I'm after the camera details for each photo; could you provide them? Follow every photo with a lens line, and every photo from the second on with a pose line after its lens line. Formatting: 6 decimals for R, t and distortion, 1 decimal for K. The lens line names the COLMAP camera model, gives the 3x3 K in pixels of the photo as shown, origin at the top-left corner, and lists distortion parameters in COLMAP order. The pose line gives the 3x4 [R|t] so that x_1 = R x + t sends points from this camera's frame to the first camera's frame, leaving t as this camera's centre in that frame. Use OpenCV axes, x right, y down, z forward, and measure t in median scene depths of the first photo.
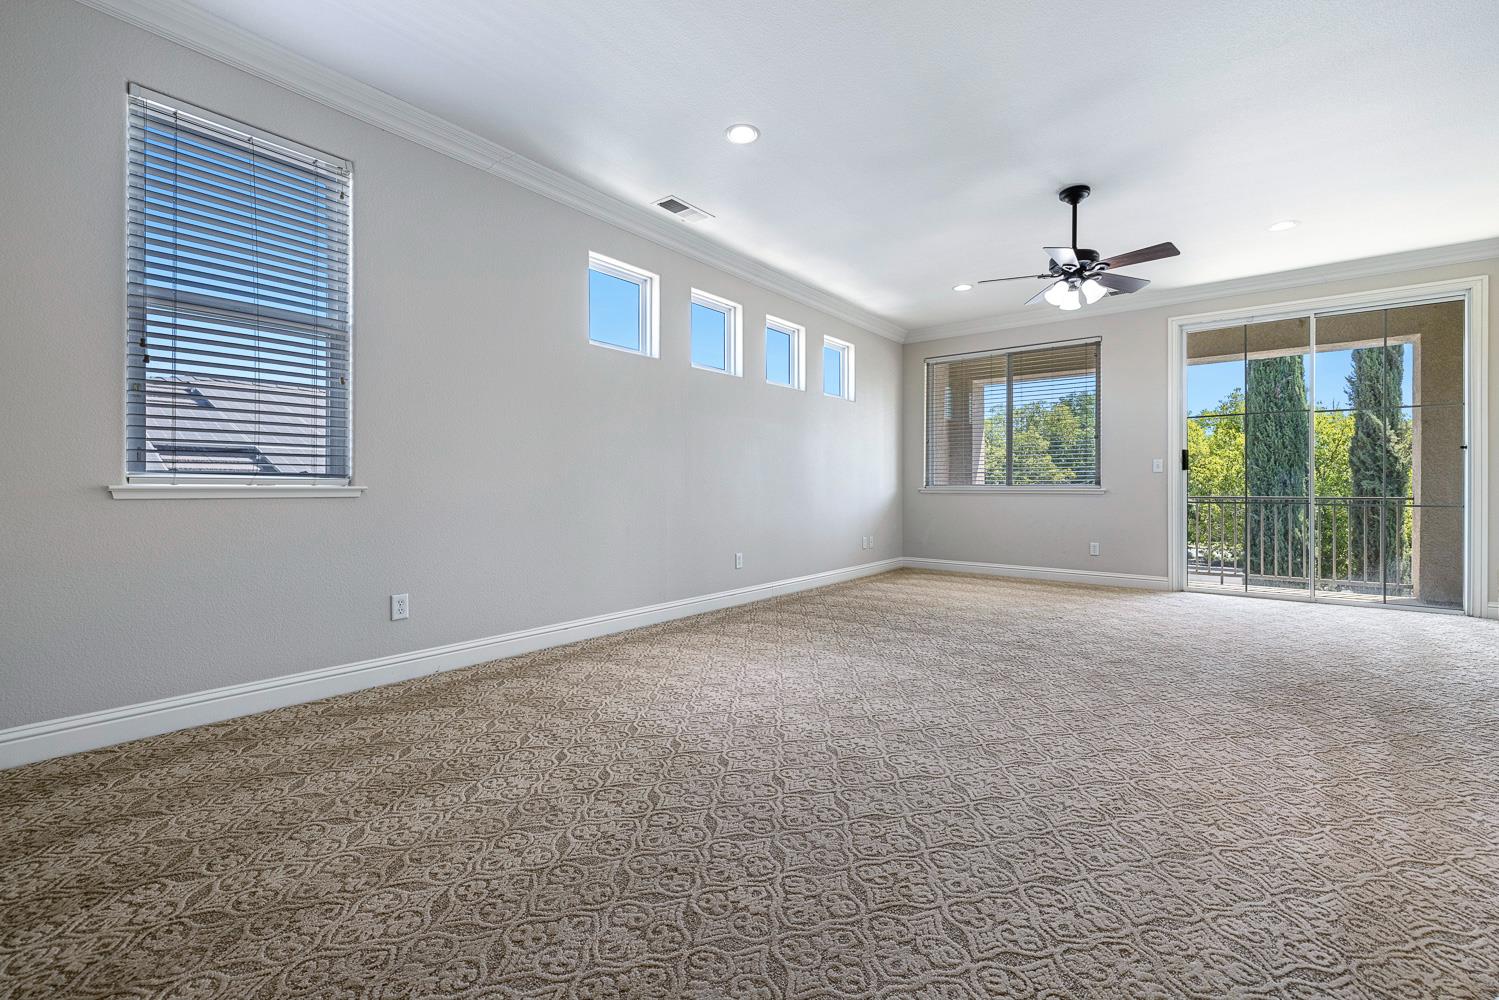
lens RADIAL K [[638.3, 0, 751.4], [0, 638.3, 485.6], [0, 0, 1]] dist [0.002306, 0.000367]
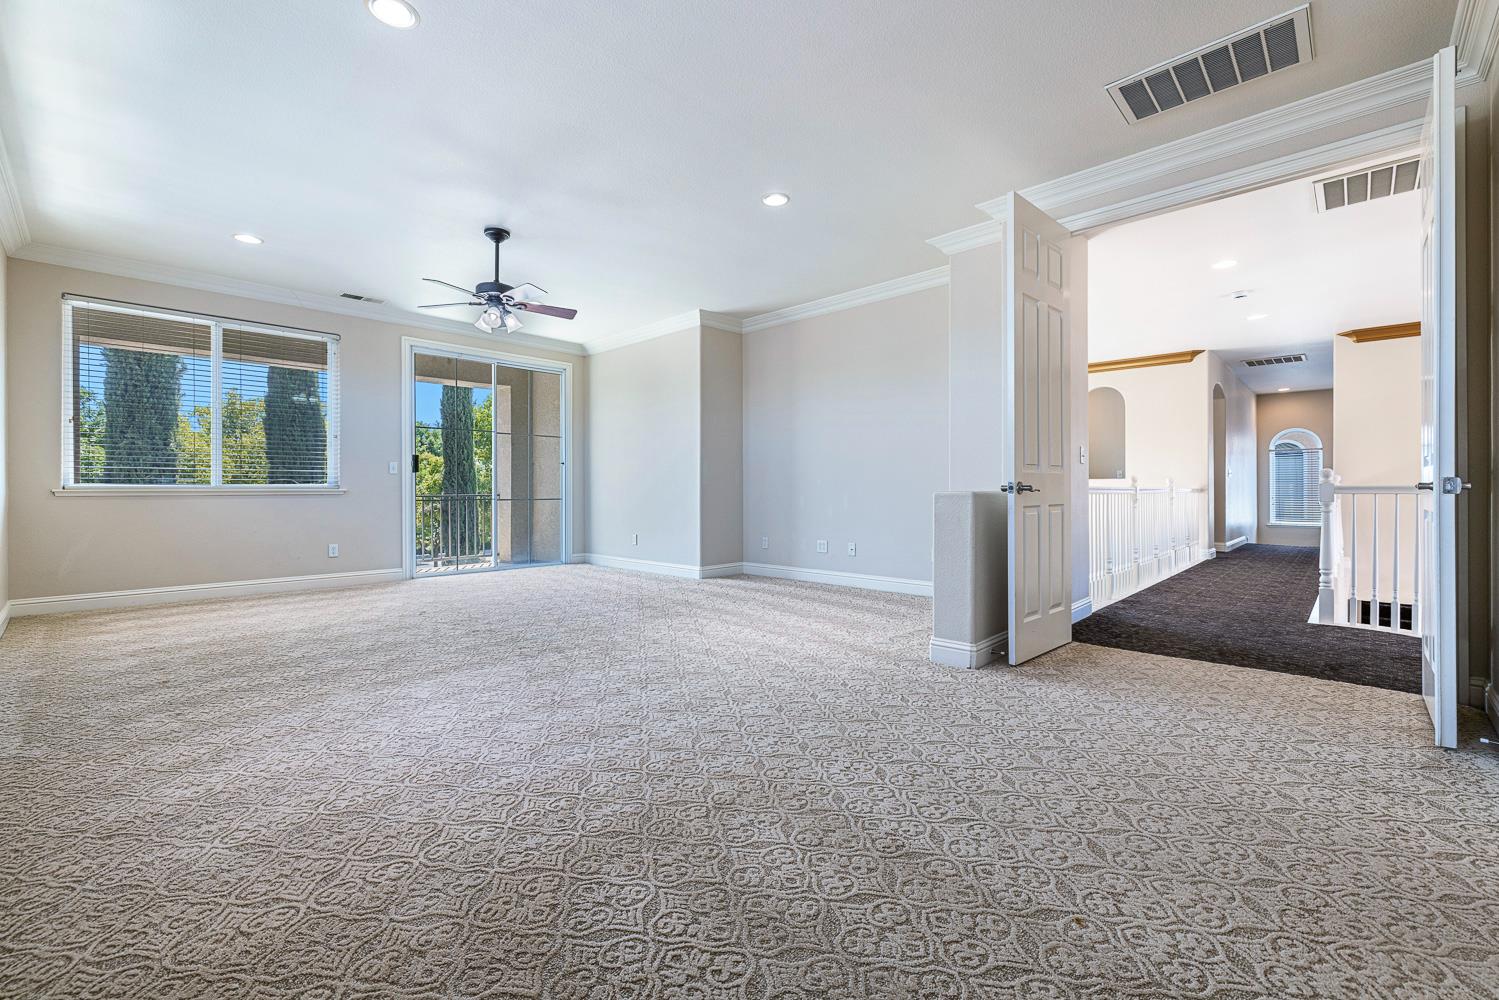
lens RADIAL K [[638.3, 0, 751.4], [0, 638.3, 485.6], [0, 0, 1]] dist [0.002306, 0.000367]
pose [[0.092038, 0.002856, 0.995751, -1.427526], [-0.001396, 0.999995, -0.002740, 0.003796], [-0.995754, -0.001138, 0.092042, 1.027956]]
